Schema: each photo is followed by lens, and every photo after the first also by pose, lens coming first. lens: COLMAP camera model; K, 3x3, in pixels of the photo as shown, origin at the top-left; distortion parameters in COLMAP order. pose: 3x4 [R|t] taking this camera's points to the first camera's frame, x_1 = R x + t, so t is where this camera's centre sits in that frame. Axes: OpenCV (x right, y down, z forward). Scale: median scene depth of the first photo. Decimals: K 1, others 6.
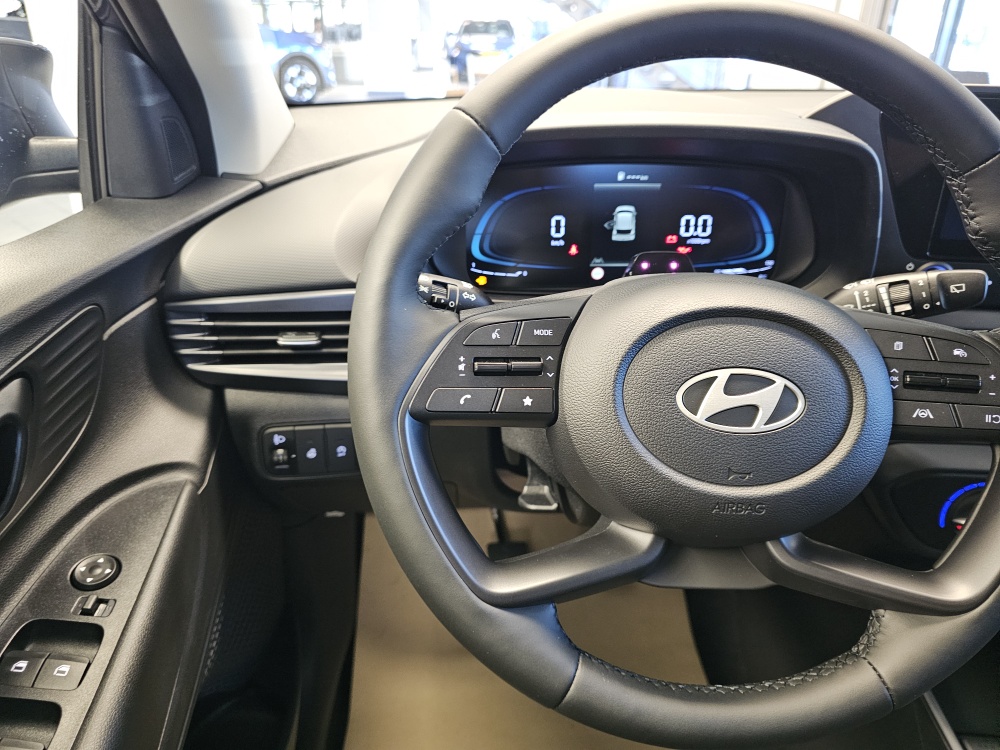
lens RADIAL K [[684.9, 0, 490.8], [0, 684.9, 363.3], [0, 0, 1]] dist [0.033734, -0.056669]
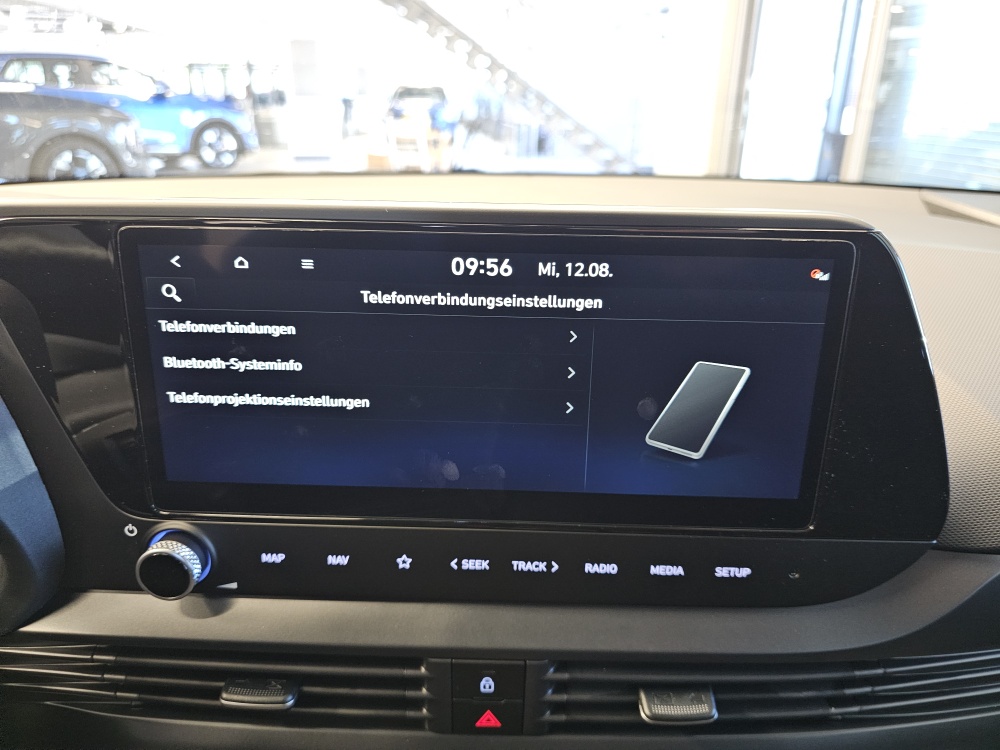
lens RADIAL K [[694.0, 0, 482.9], [0, 694.0, 364.7], [0, 0, 1]] dist [0.011396, -0.032077]
pose [[0.998425, -0.022154, 0.051548, 0.858626], [0.026231, 0.996464, -0.079815, -0.219108], [-0.049598, 0.081042, 0.995476, 0.447473]]
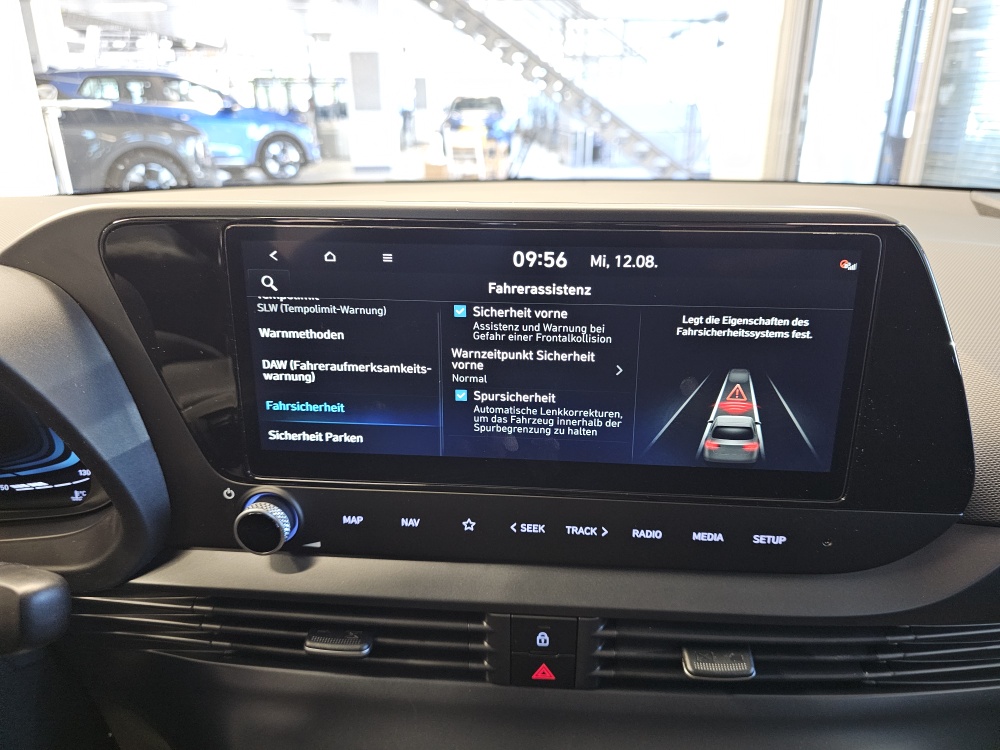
lens RADIAL K [[687.3, 0, 499.0], [0, 687.3, 364.2], [0, 0, 1]] dist [0.026091, -0.047676]
pose [[0.999850, -0.016798, -0.004241, 0.853114], [0.016339, 0.995656, -0.091661, -0.195070], [0.005762, 0.091578, 0.995781, 0.393652]]
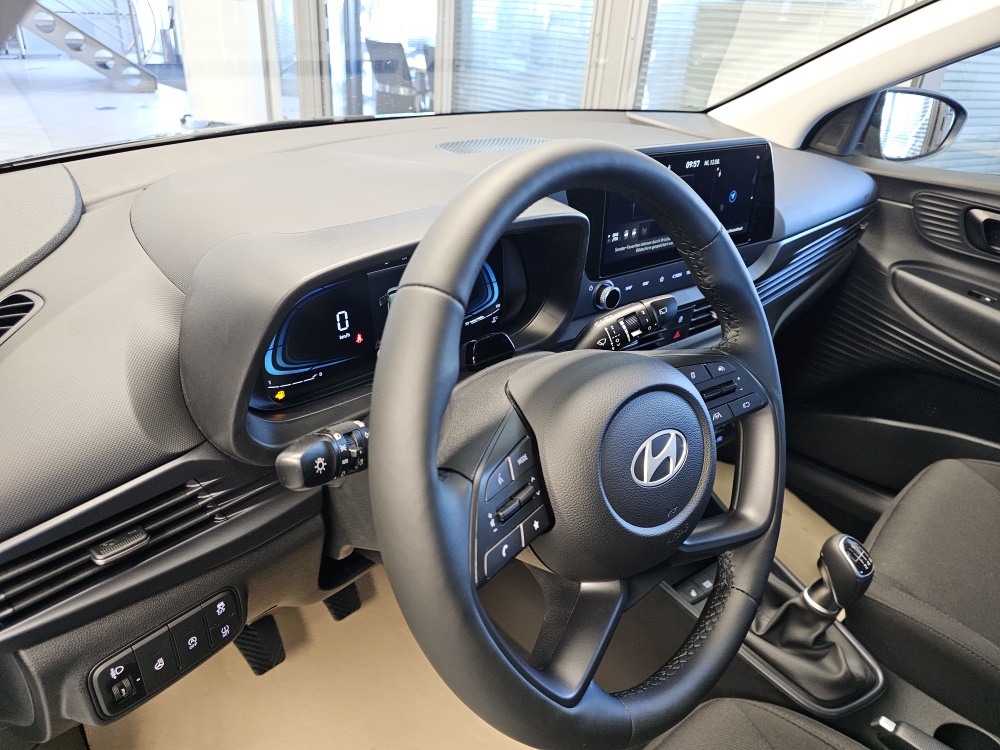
lens RADIAL K [[679.2, 0, 494.1], [0, 679.2, 382.5], [0, 0, 1]] dist [0.045725, -0.045958]
pose [[0.729338, -0.299998, 0.614872, -0.388641], [0.249661, 0.953461, 0.169058, -0.236521], [-0.636974, 0.030209, 0.770293, 0.117063]]
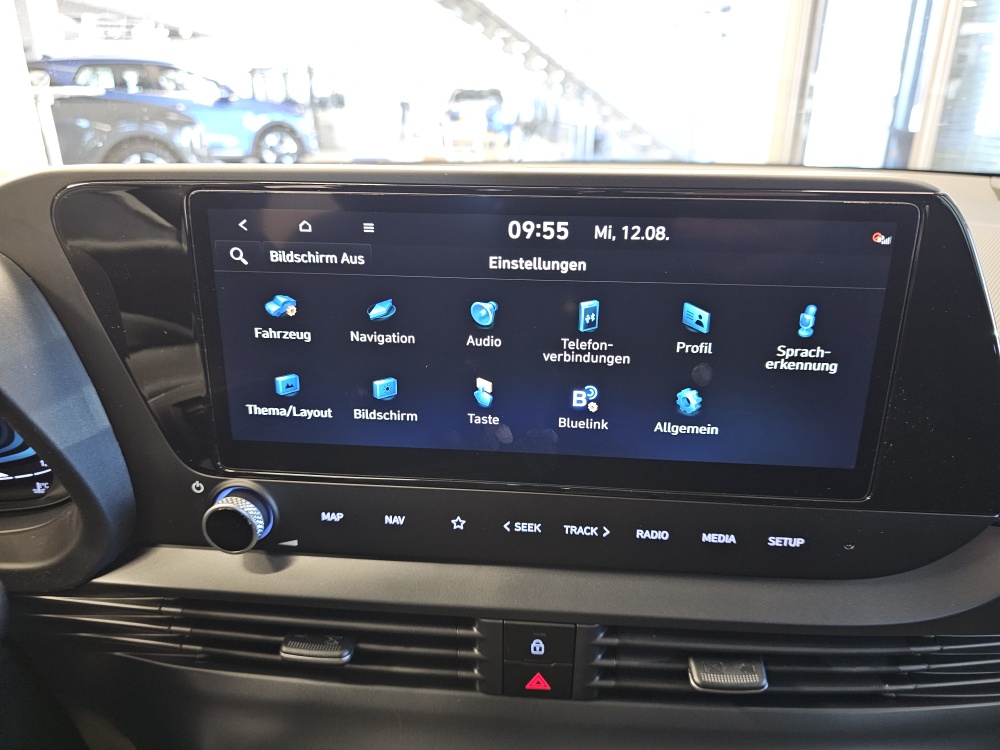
lens RADIAL K [[690.1, 0, 495.9], [0, 690.1, 375.3], [0, 0, 1]] dist [0.018316, -0.039620]
pose [[0.999940, -0.009126, -0.006128, 0.856538], [0.008681, 0.997574, -0.069072, -0.190726], [0.006743, 0.069014, 0.997593, 0.443887]]
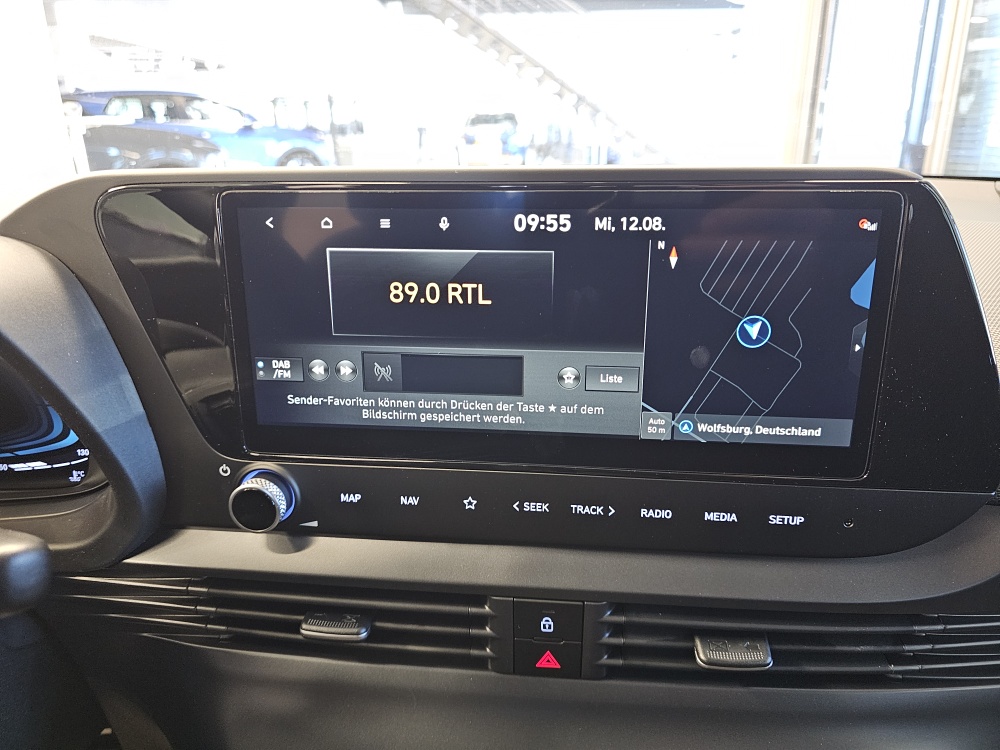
lens RADIAL K [[684.9, 0, 490.8], [0, 684.9, 363.3], [0, 0, 1]] dist [0.033734, -0.056669]
pose [[0.999176, -0.016488, -0.037084, 0.862724], [0.012185, 0.993476, -0.113392, -0.162856], [0.038712, 0.112847, 0.992858, 0.418739]]
